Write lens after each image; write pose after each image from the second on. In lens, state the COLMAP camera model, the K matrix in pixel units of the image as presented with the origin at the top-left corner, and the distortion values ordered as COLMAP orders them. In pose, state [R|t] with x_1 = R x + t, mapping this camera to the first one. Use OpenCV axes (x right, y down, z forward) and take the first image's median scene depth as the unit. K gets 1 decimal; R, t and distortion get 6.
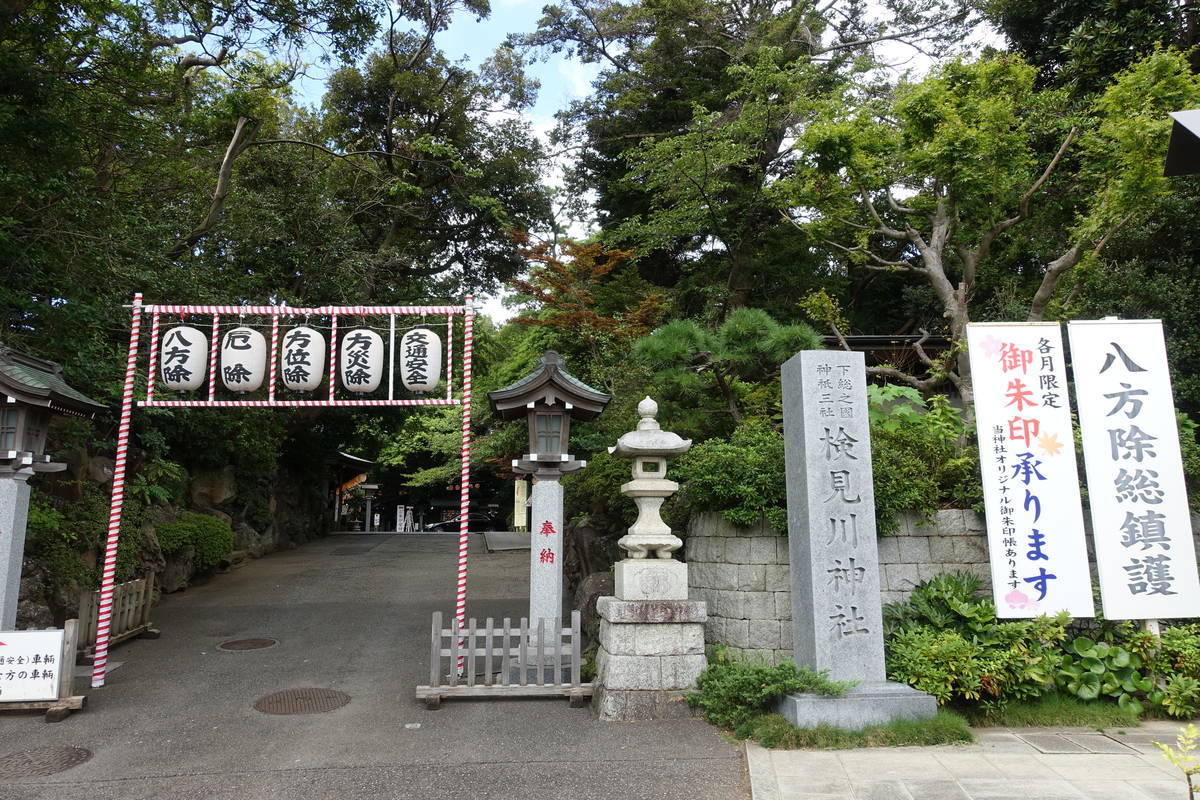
lens RADIAL K [[824.8, 0, 600.0], [0, 824.8, 400.0], [0, 0, 1]] dist [0.001452, -0.004144]
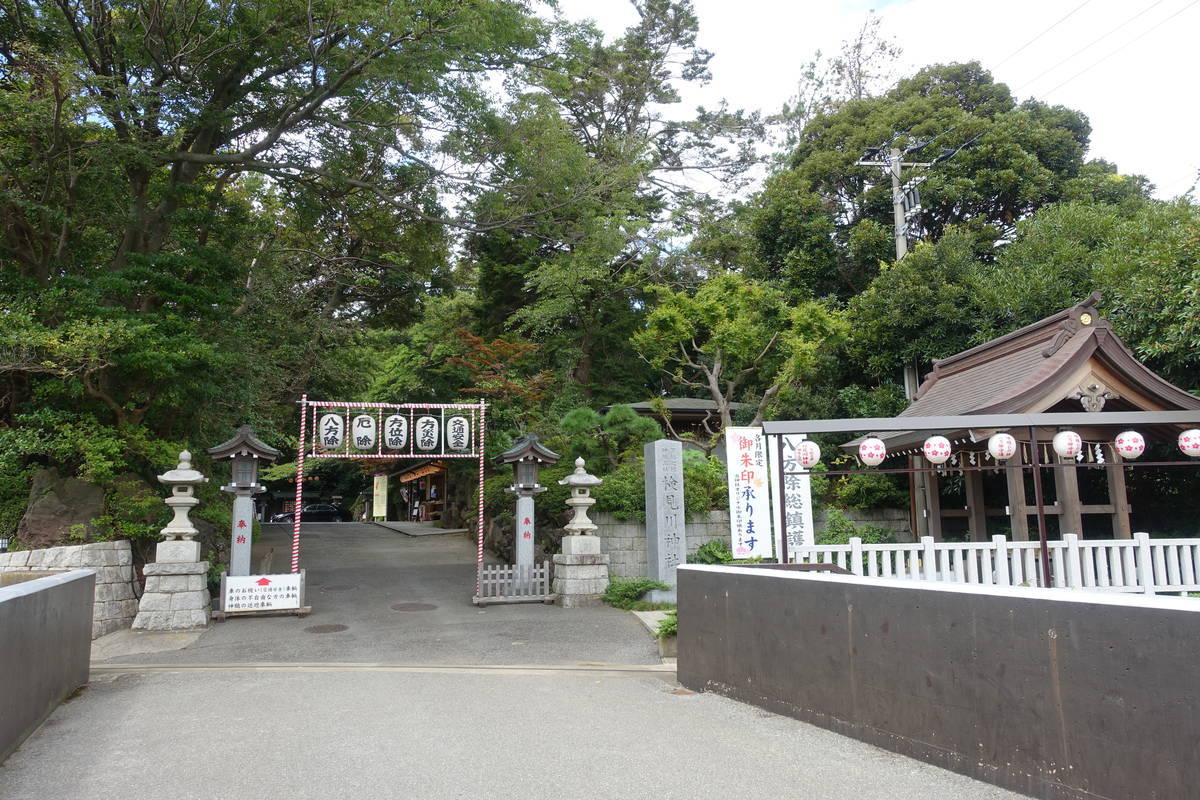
lens RADIAL K [[824.8, 0, 600.0], [0, 824.8, 400.0], [0, 0, 1]] dist [0.001452, -0.004144]
pose [[0.971212, 0.026212, 0.236771, -0.410637], [-0.029803, 0.999489, 0.011599, -0.182905], [-0.236346, -0.018321, 0.971496, -1.074968]]
